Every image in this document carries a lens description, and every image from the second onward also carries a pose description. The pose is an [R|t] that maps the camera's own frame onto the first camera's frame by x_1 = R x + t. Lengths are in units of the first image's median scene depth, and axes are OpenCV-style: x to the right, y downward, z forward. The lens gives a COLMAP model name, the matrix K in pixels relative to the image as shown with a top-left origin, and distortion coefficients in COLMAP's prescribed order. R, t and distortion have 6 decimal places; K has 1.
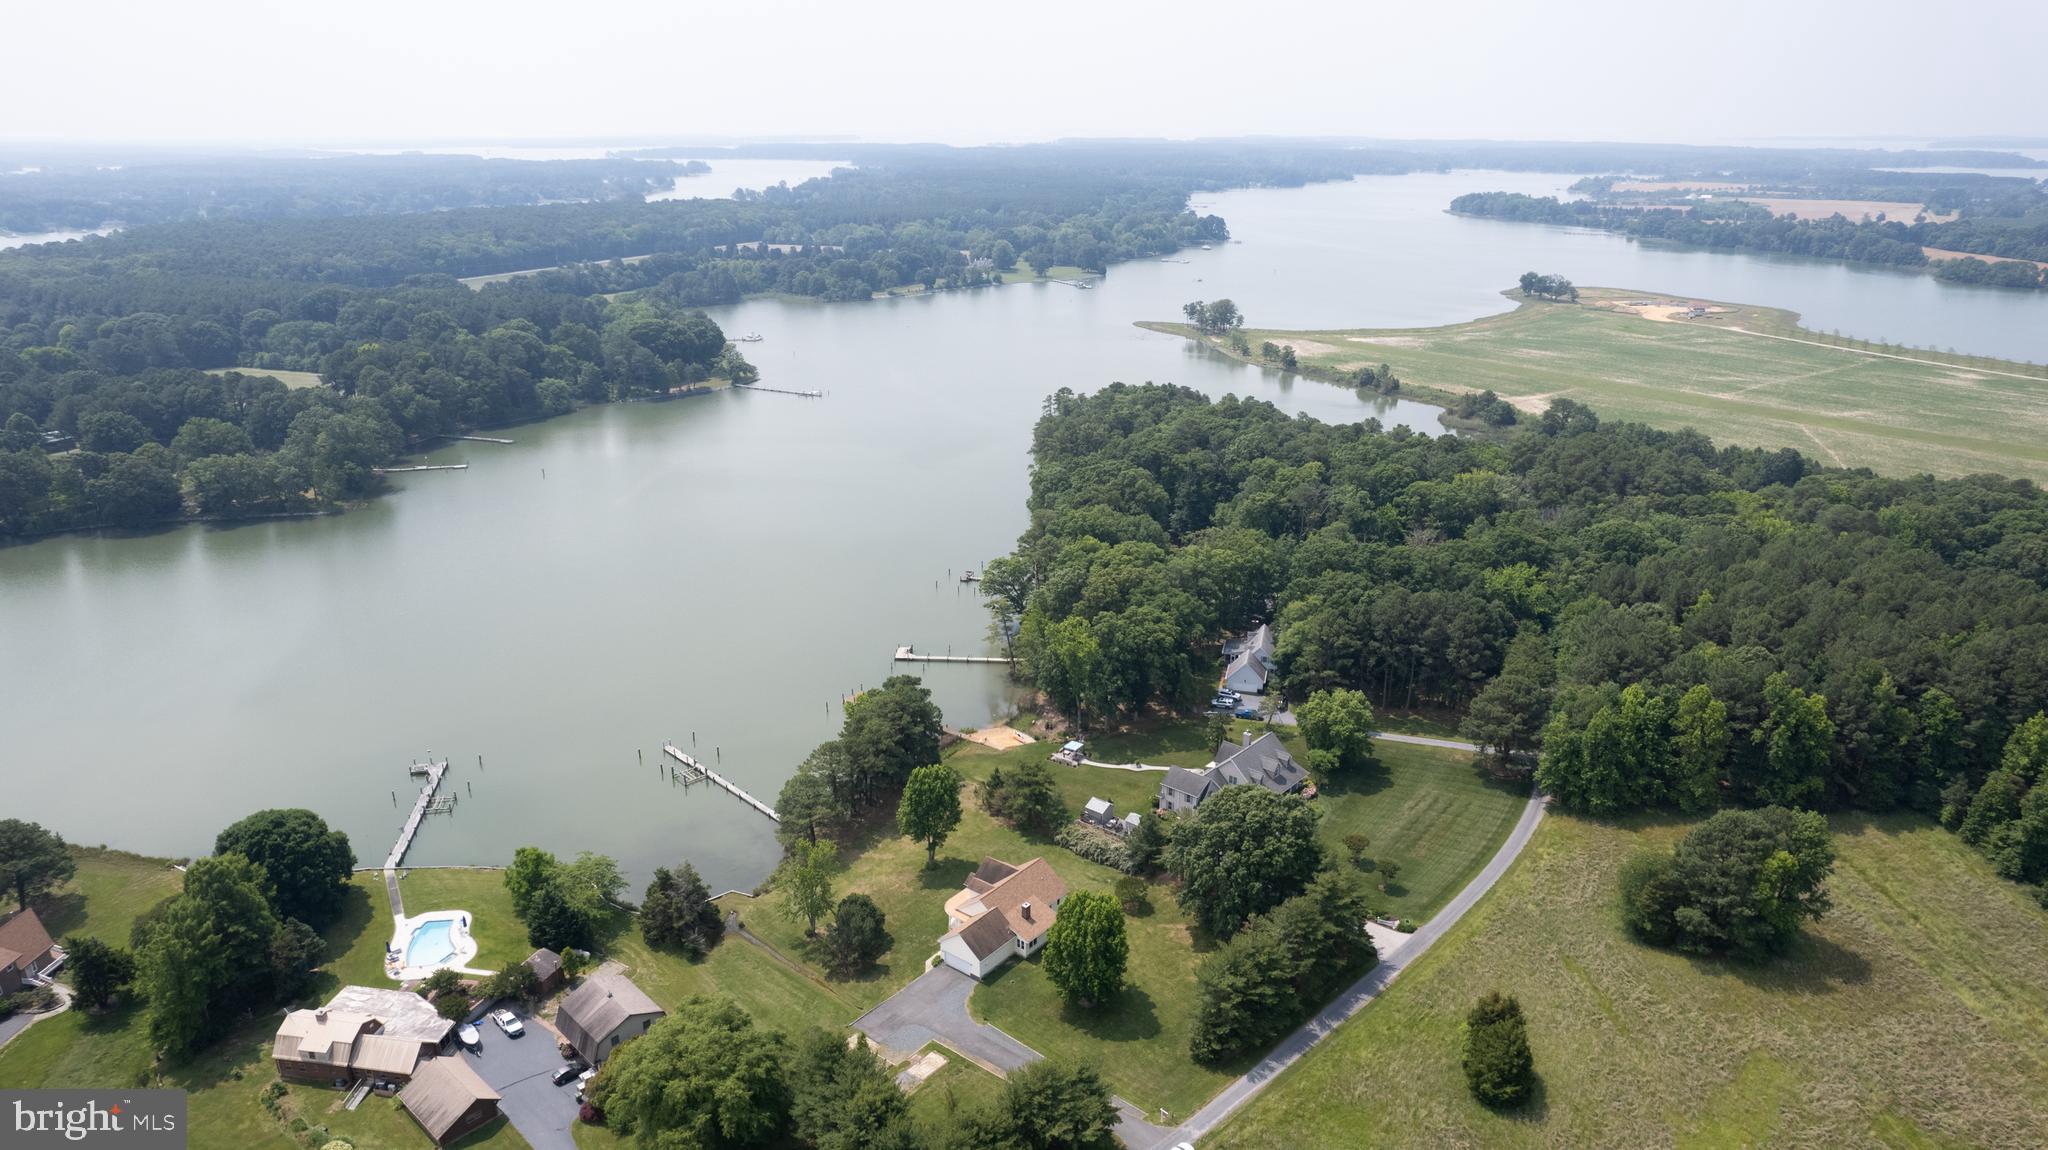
lens RADIAL K [[1363.8, 0, 1020.9], [0, 1363.8, 574.0], [0, 0, 1]] dist [-0.004733, 0.002046]
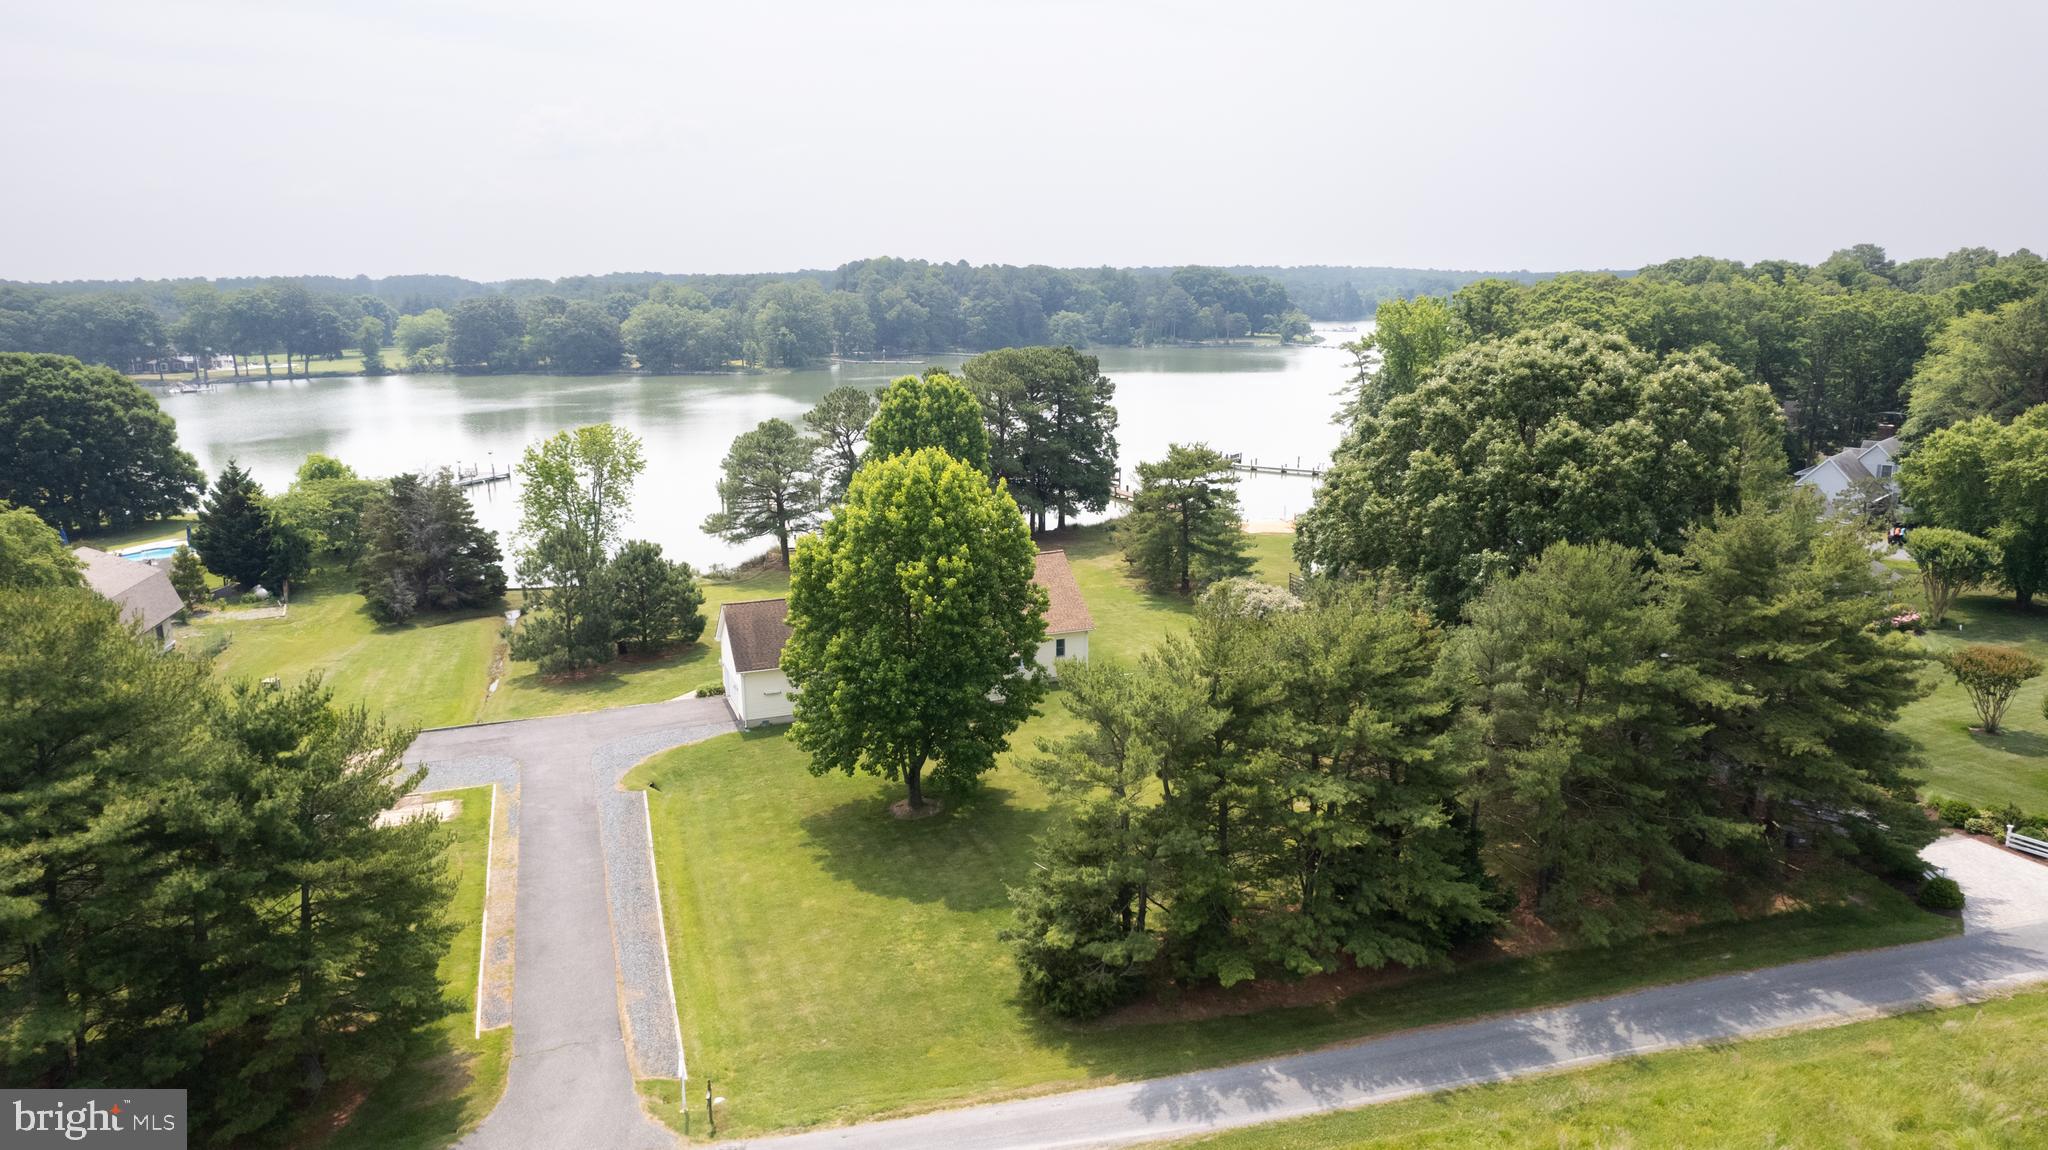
lens RADIAL K [[1363.8, 0, 1023.9], [0, 1363.8, 578.4], [0, 0, 1]] dist [-0.004733, 0.002046]
pose [[0.861724, 0.098037, -0.497816, 0.247944], [-0.157444, 0.984389, -0.078676, 0.287464], [0.482331, 0.146175, 0.863707, 0.730979]]
